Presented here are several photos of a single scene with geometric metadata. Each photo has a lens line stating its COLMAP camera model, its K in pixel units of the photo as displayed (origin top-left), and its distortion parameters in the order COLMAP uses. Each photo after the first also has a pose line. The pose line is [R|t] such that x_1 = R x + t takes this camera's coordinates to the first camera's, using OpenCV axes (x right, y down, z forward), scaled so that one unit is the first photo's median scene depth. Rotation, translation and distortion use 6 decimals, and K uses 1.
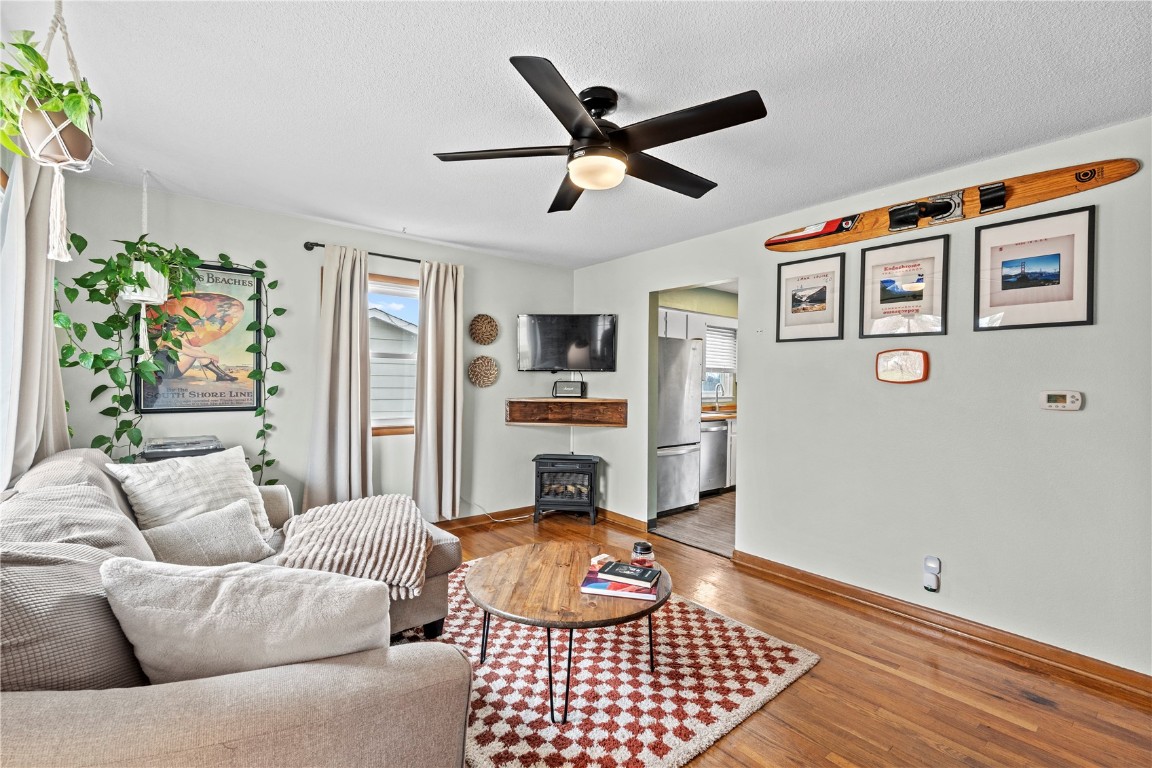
lens RADIAL K [[505.1, 0, 576.0], [0, 505.1, 384.0], [0, 0, 1]] dist [-0.000174, -0.000168]
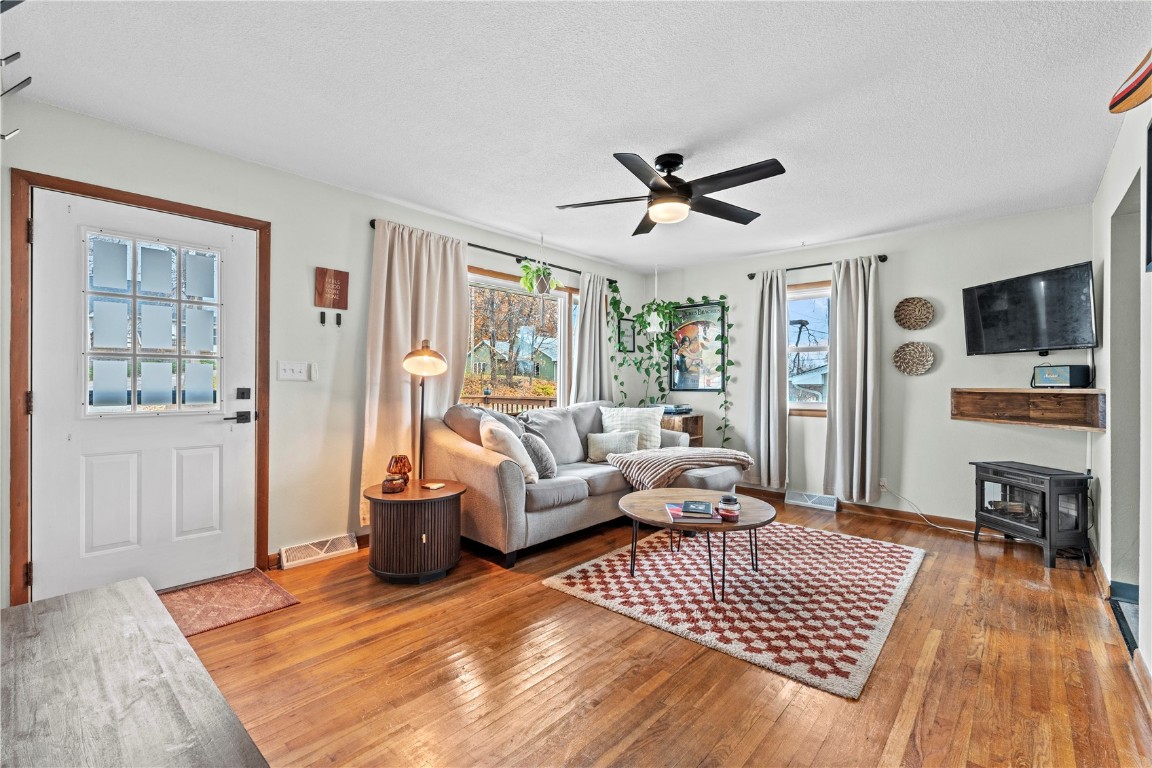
lens RADIAL K [[505.1, 0, 576.0], [0, 505.1, 384.0], [0, 0, 1]] dist [-0.000174, -0.000168]
pose [[0.155852, -0.009759, -0.987732, 1.127142], [-0.011176, 0.999870, -0.011642, 0.070925], [0.987717, 0.012853, 0.155723, 0.431514]]
